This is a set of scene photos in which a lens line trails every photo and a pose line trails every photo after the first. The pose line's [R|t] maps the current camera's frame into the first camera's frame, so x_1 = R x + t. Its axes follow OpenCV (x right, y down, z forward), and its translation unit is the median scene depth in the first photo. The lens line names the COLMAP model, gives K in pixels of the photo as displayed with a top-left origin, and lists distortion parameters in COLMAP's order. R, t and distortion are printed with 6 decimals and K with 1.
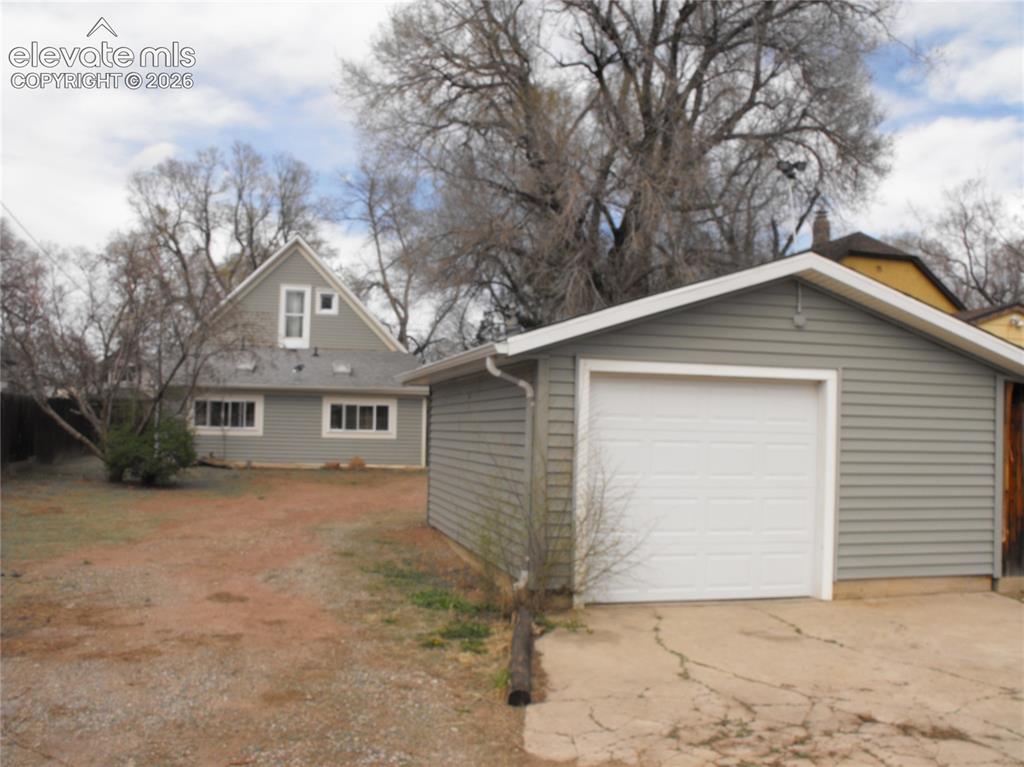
lens RADIAL K [[1014.3, 0, 490.7], [0, 1014.3, 414.0], [0, 0, 1]] dist [-0.134271, 0.000000]
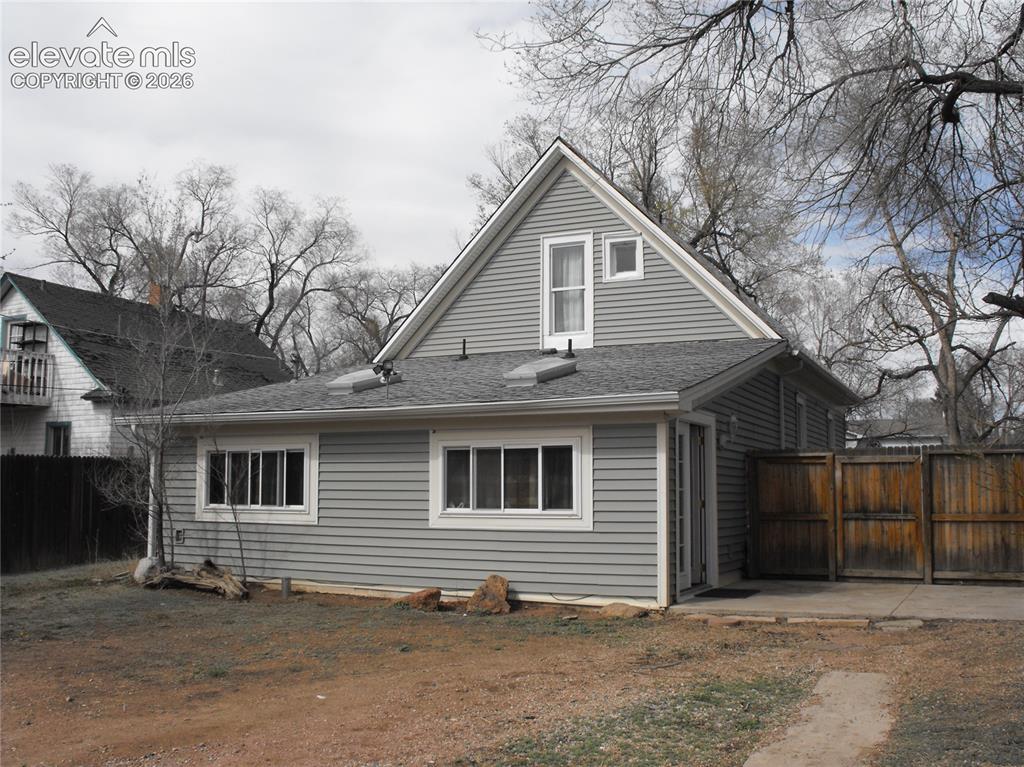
lens RADIAL K [[1014.3, 0, 521.2], [0, 1014.3, 393.3], [0, 0, 1]] dist [-0.134271, 0.000000]
pose [[0.801077, -0.078177, -0.593434, 0.122221], [0.025843, 0.995027, -0.096196, 0.009193], [0.598003, 0.061725, 0.799113, 0.692506]]
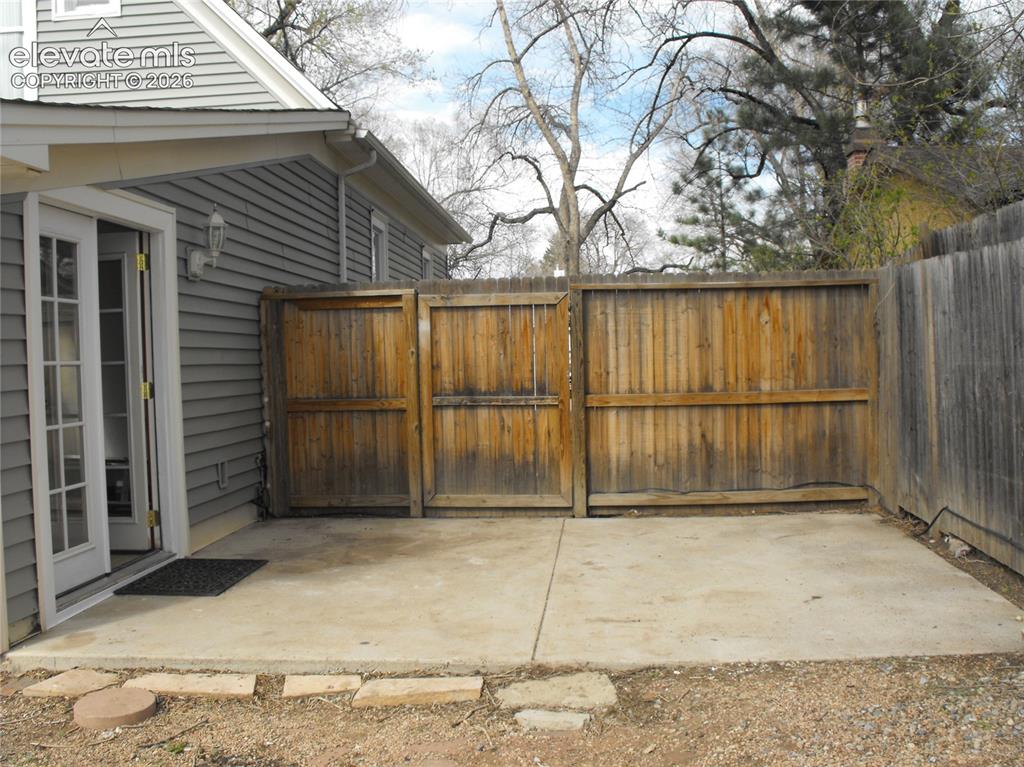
lens RADIAL K [[1014.3, 0, 503.7], [0, 1014.3, 386.4], [0, 0, 1]] dist [-0.134271, 0.000000]
pose [[0.959309, -0.036797, -0.279951, 0.050449], [0.050330, 0.997878, 0.041304, 0.011292], [0.277837, -0.053713, 0.959125, 0.919559]]
